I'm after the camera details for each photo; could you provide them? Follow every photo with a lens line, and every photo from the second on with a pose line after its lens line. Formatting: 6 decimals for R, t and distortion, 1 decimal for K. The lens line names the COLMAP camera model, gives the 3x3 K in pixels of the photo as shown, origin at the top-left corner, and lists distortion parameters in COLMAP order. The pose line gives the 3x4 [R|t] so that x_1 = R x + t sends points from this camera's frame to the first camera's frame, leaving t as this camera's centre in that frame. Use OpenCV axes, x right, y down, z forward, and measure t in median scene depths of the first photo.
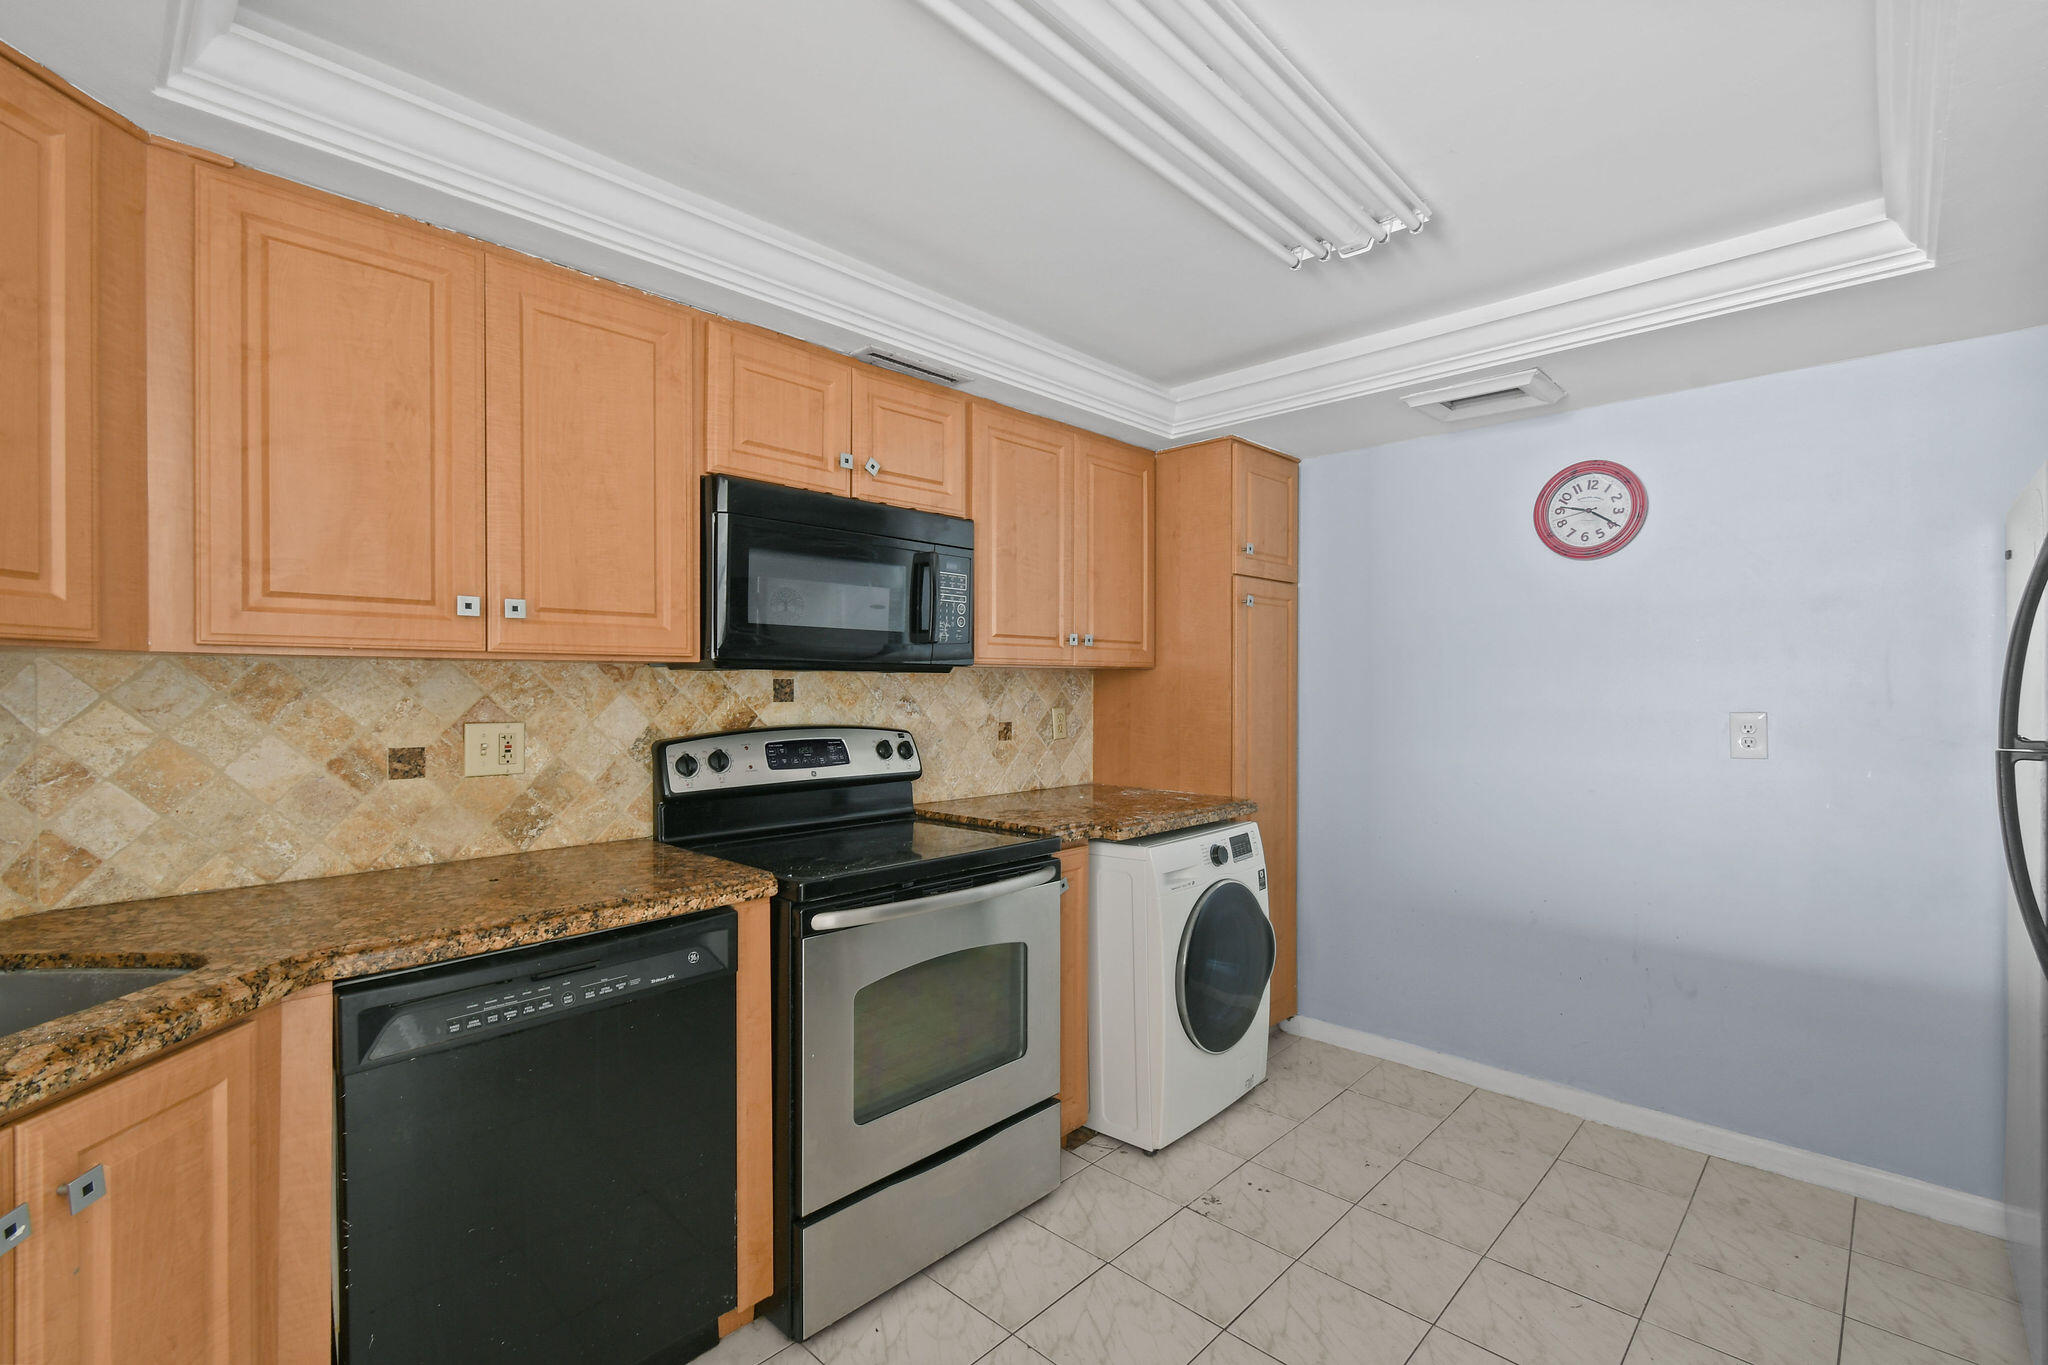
lens RADIAL K [[915.8, 0, 1026.9], [0, 915.8, 692.7], [0, 0, 1]] dist [0.002939, -0.001278]
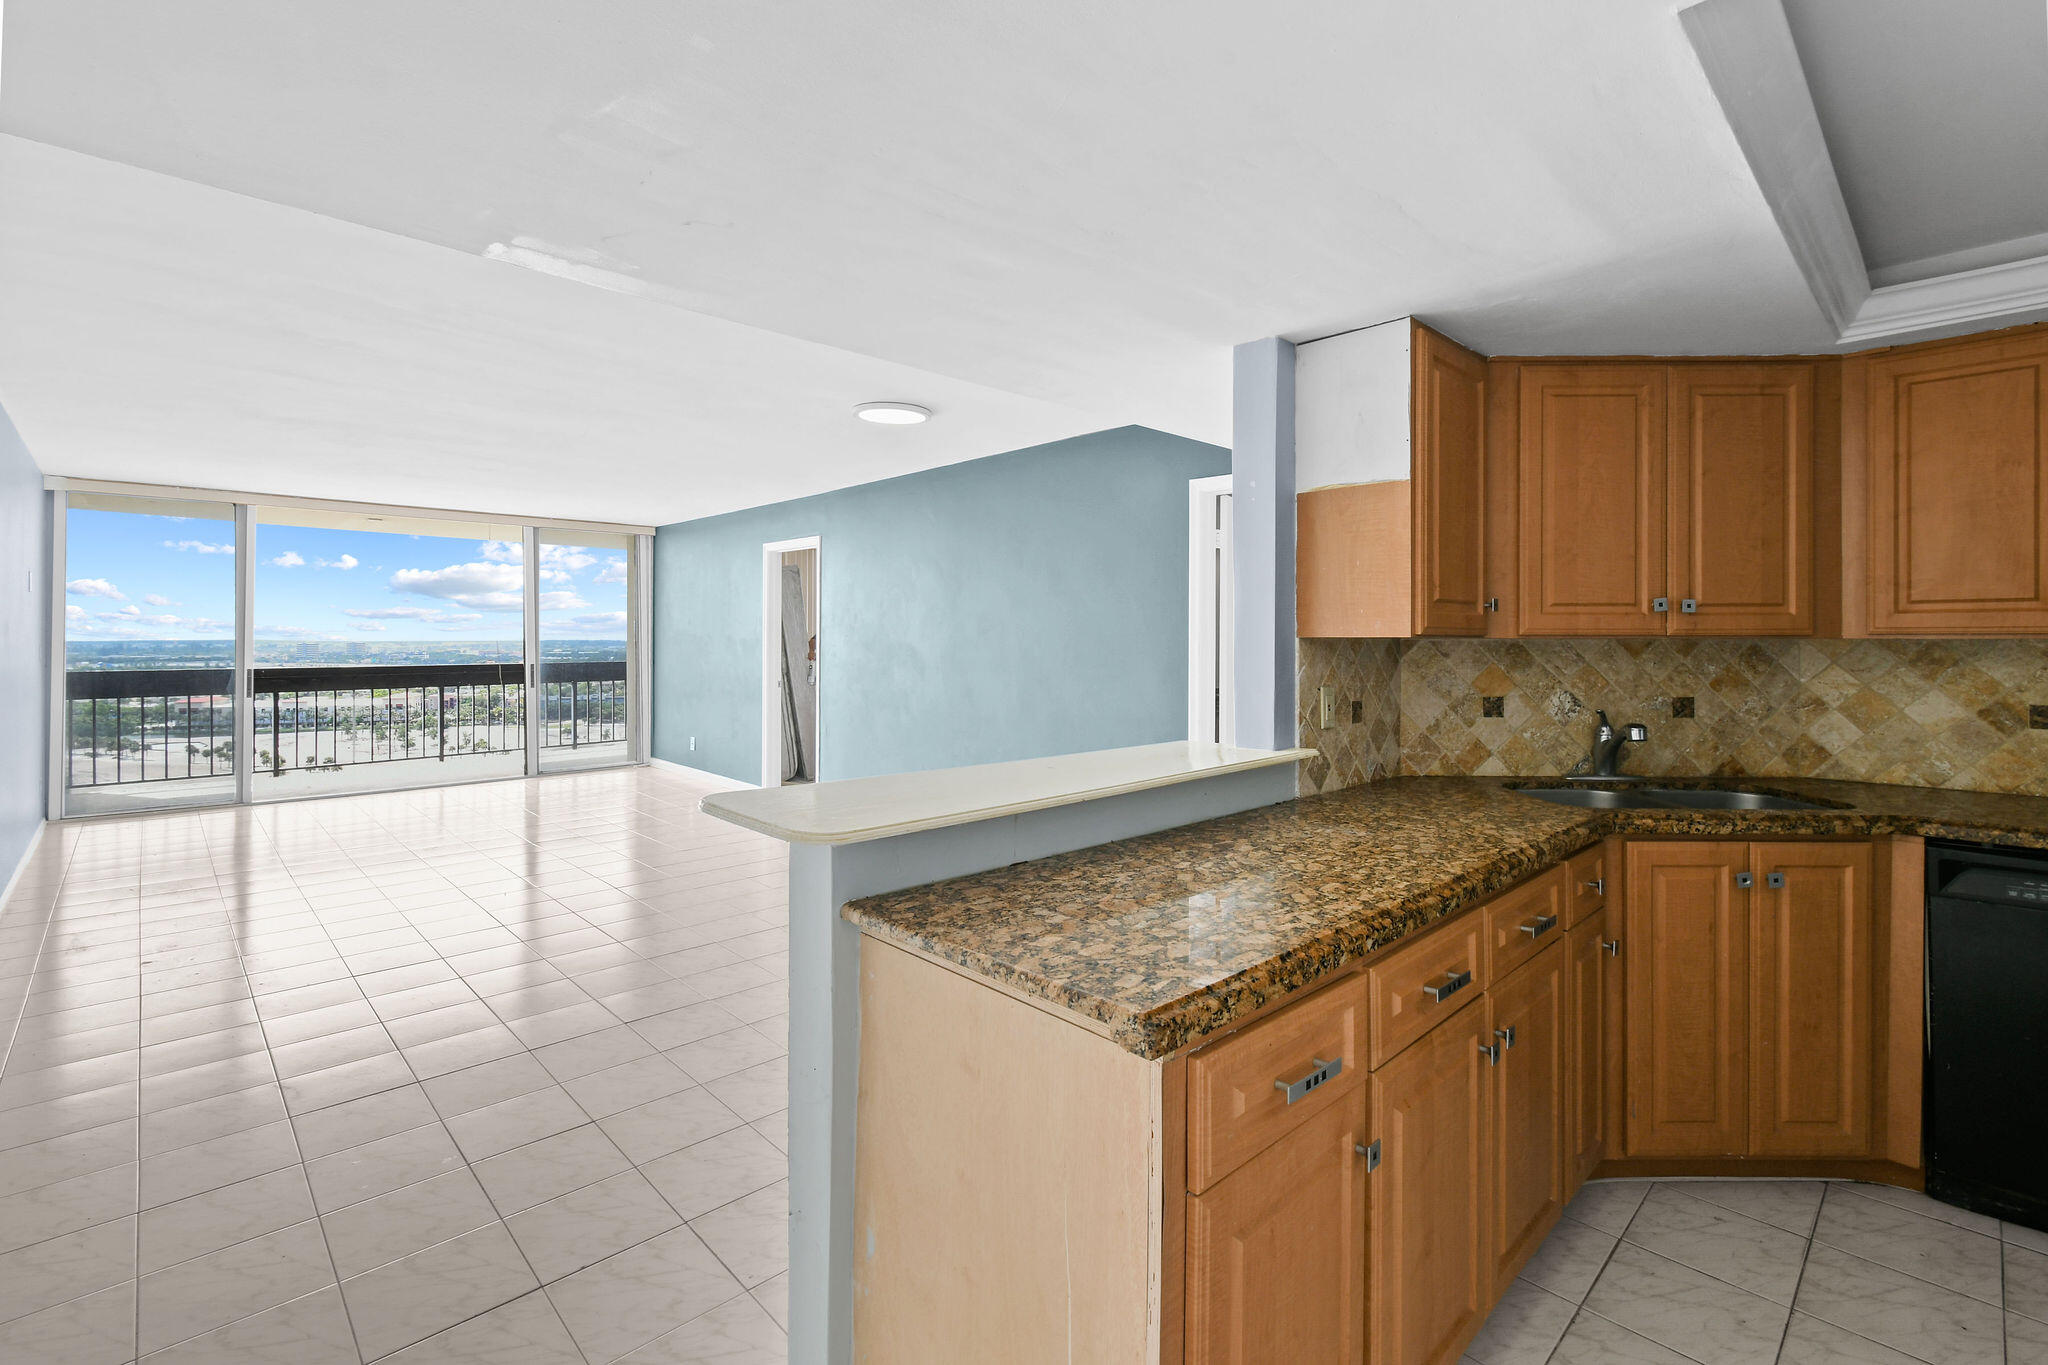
lens RADIAL K [[915.8, 0, 1050.9], [0, 915.8, 639.7], [0, 0, 1]] dist [0.002939, -0.001278]
pose [[-0.030022, -0.001547, -0.999548, 0.801897], [-0.006438, 0.999978, -0.001354, -0.027119], [0.999528, 0.006395, -0.030032, -0.452596]]
